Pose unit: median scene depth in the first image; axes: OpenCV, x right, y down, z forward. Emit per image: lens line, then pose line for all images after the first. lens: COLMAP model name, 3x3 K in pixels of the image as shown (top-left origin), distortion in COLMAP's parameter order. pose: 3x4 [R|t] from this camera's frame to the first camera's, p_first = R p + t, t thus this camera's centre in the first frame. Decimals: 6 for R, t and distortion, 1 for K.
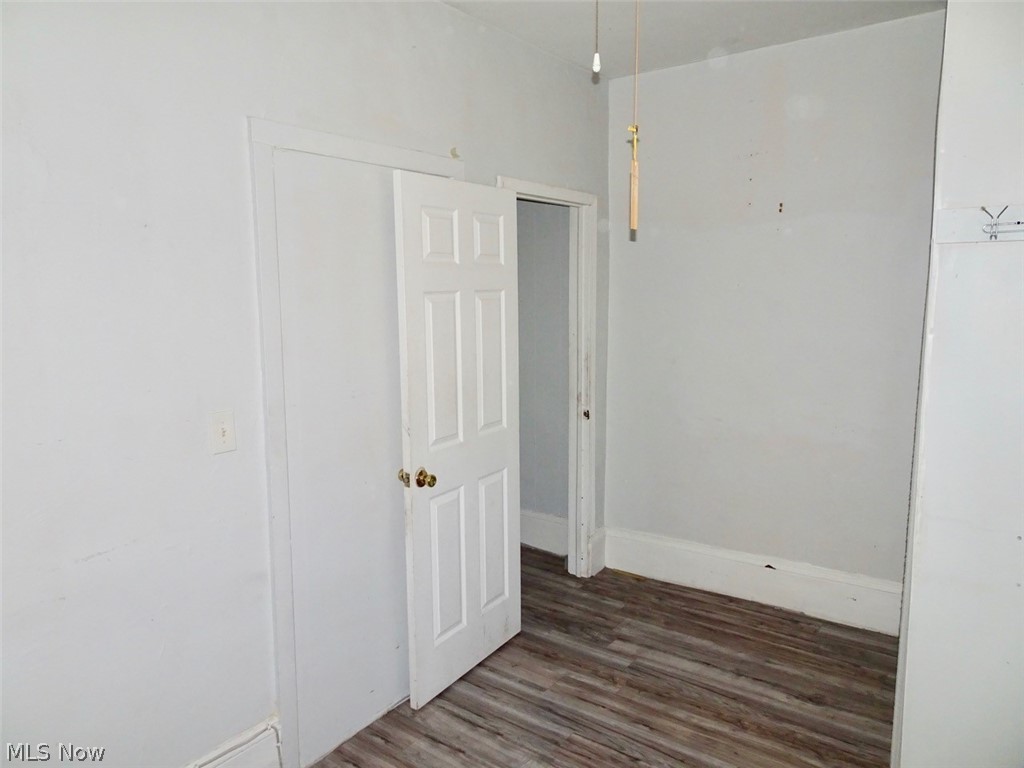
lens RADIAL K [[729.4, 0, 515.2], [0, 729.4, 388.0], [0, 0, 1]] dist [0.009413, 0.000295]
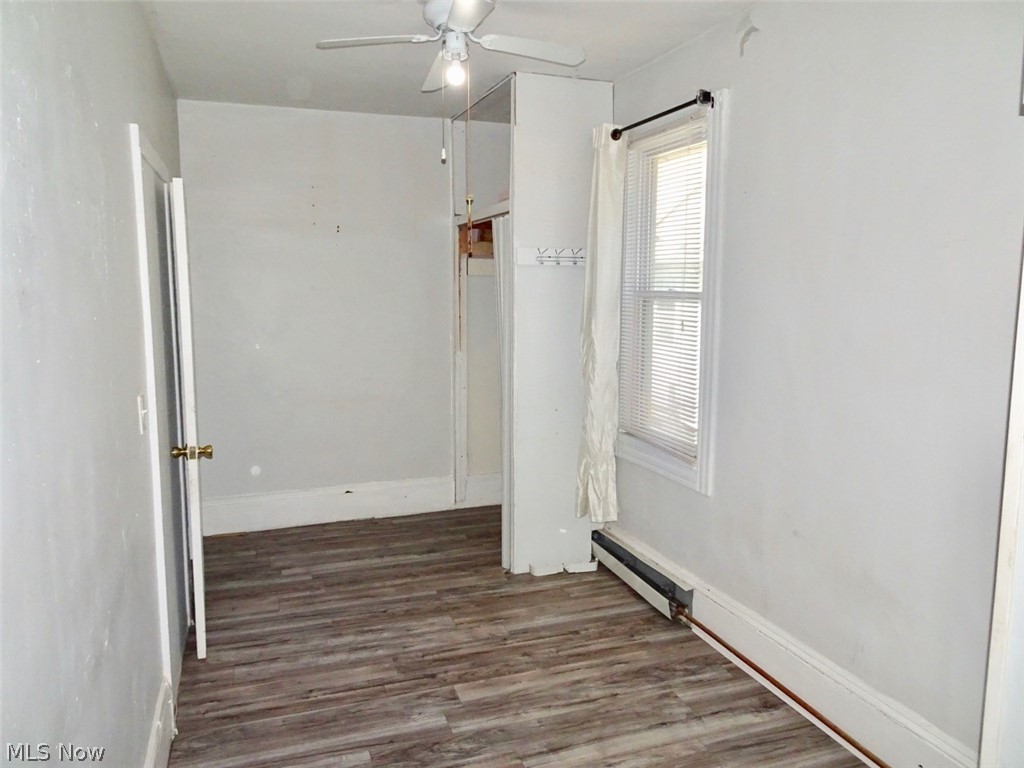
lens RADIAL K [[729.4, 0, 510.8], [0, 729.4, 383.6], [0, 0, 1]] dist [0.009413, 0.000295]
pose [[0.568132, -0.093783, 0.817576, -0.692636], [0.102661, 0.993801, 0.042659, 0.020761], [-0.816509, 0.059697, 0.574238, -0.048791]]
